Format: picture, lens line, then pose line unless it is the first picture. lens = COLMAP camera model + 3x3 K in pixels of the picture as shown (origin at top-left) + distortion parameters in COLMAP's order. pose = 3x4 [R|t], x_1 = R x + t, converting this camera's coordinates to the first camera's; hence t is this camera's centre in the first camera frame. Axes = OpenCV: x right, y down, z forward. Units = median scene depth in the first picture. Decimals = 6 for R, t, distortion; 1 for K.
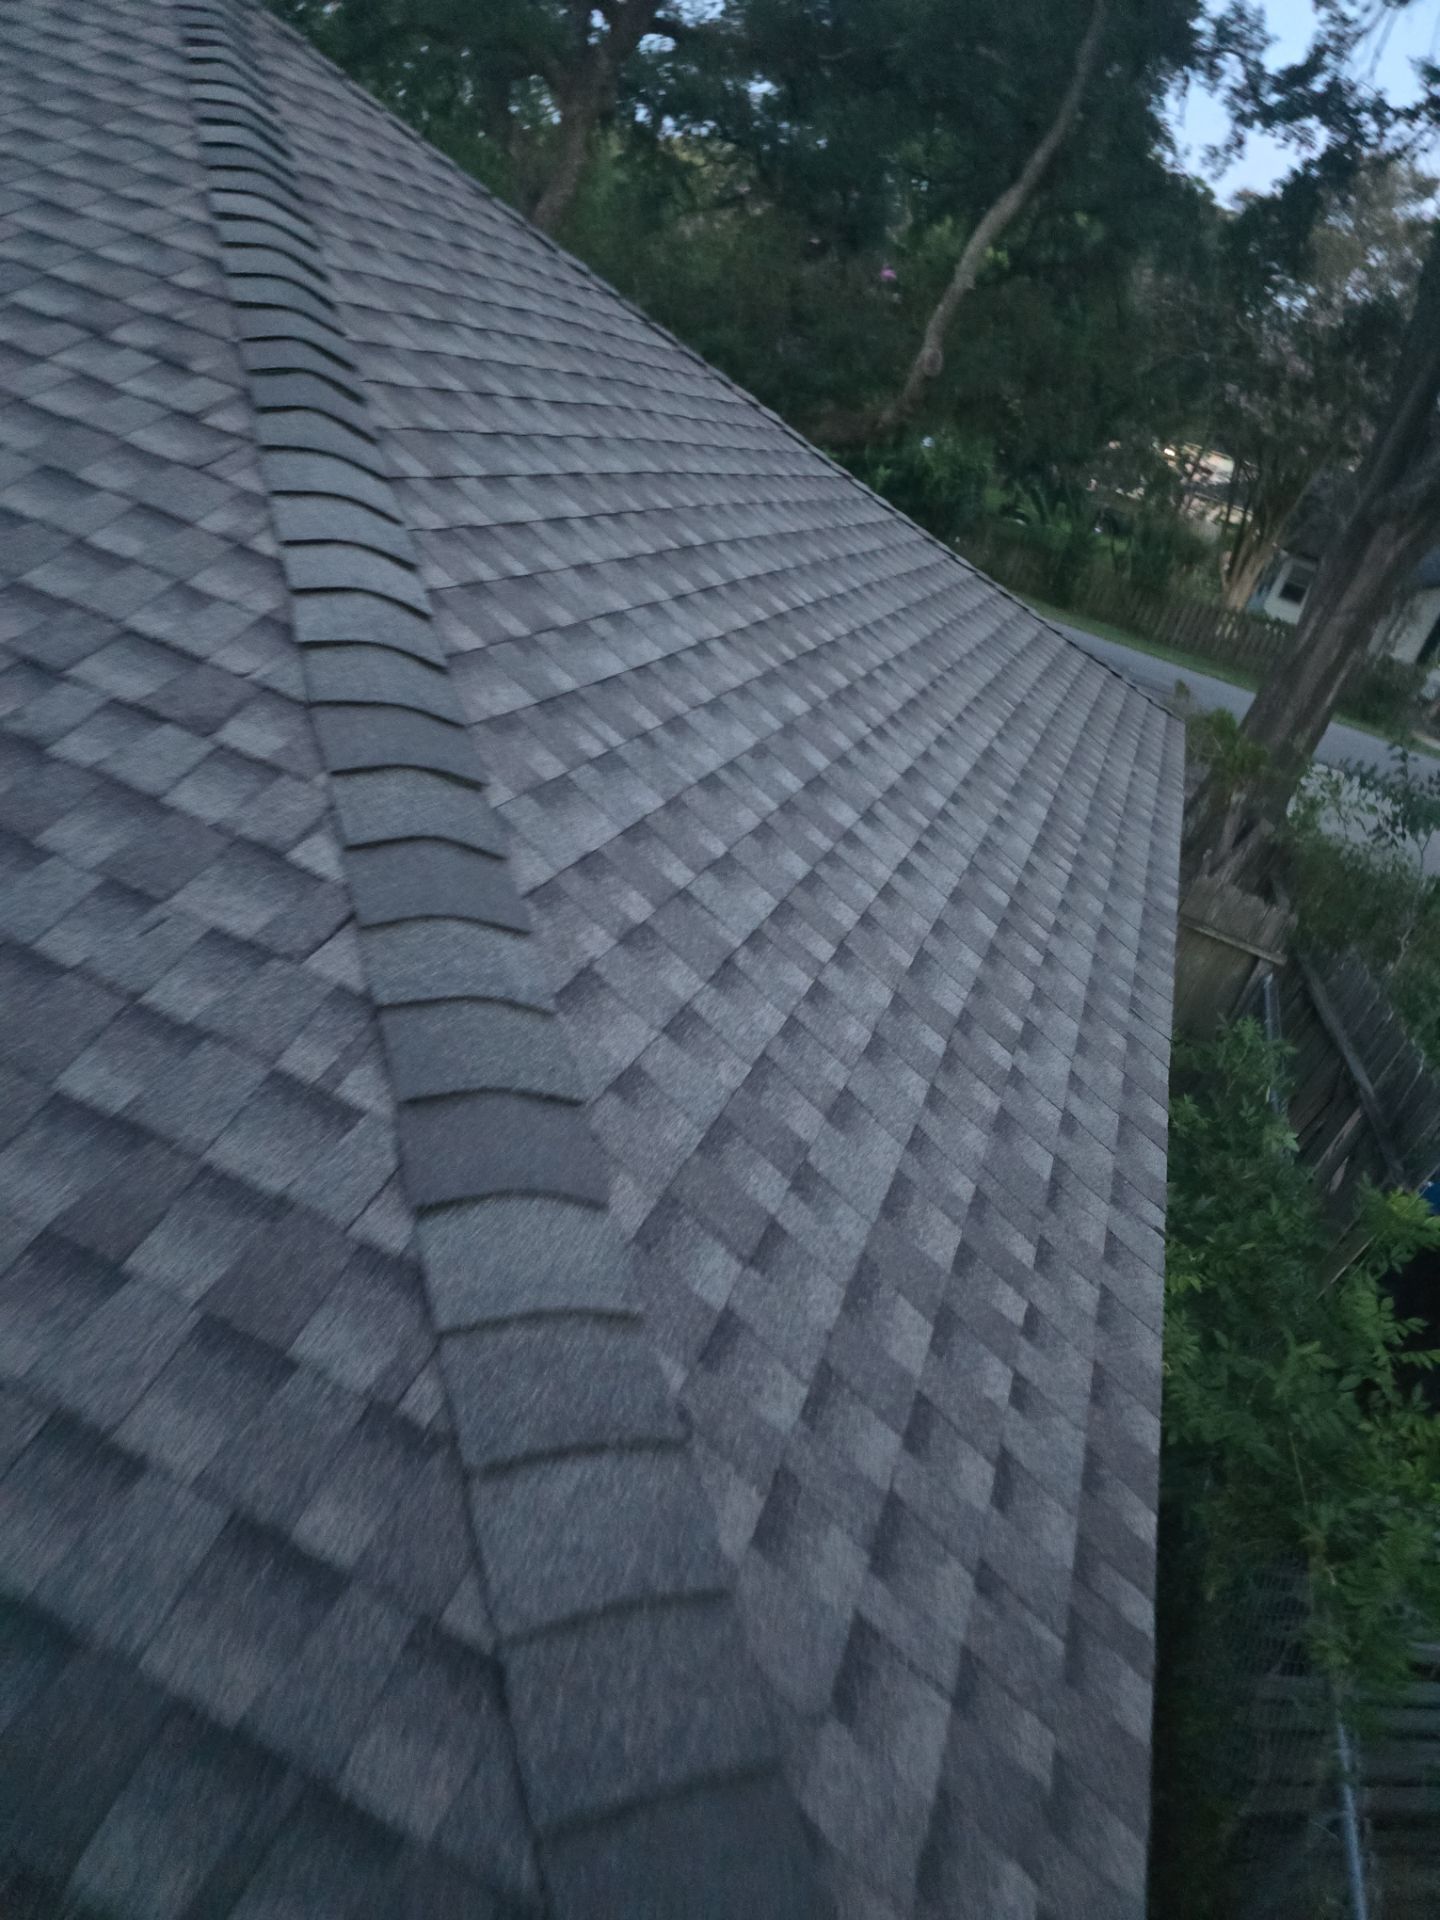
lens RADIAL K [[1273.8, 0, 727.6], [0, 1273.8, 952.3], [0, 0, 1]] dist [0.047629, -0.048854]
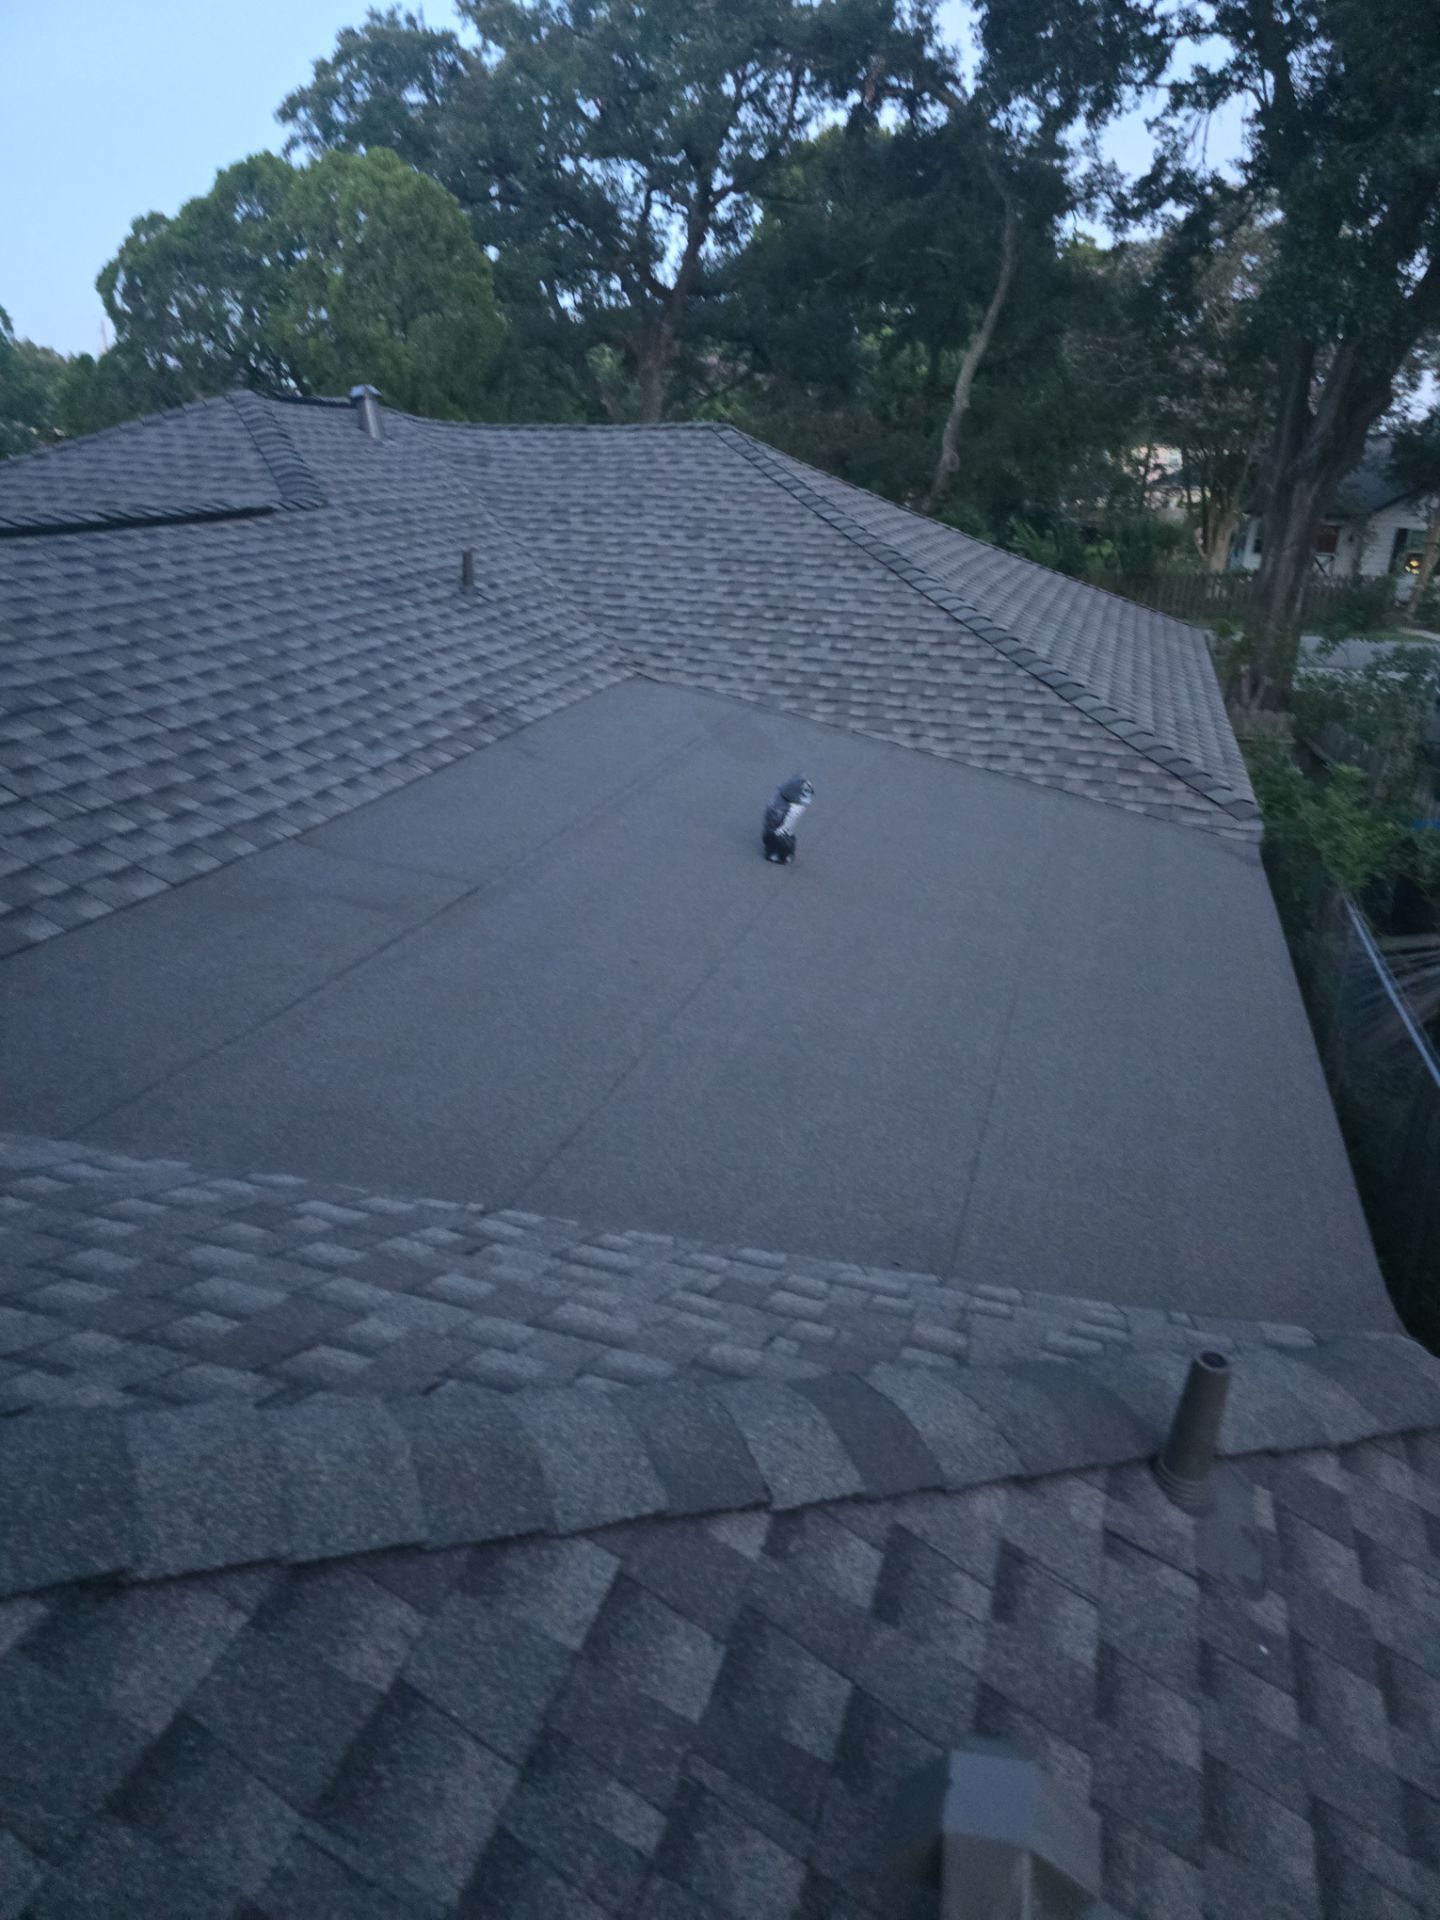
lens RADIAL K [[1273.8, 0, 706.0], [0, 1273.8, 967.1], [0, 0, 1]] dist [0.047629, -0.048854]
pose [[0.964245, -0.256766, -0.065598, -0.103947], [0.251381, 0.964548, -0.080345, 0.083727], [0.083902, 0.060982, 0.994606, -0.269981]]
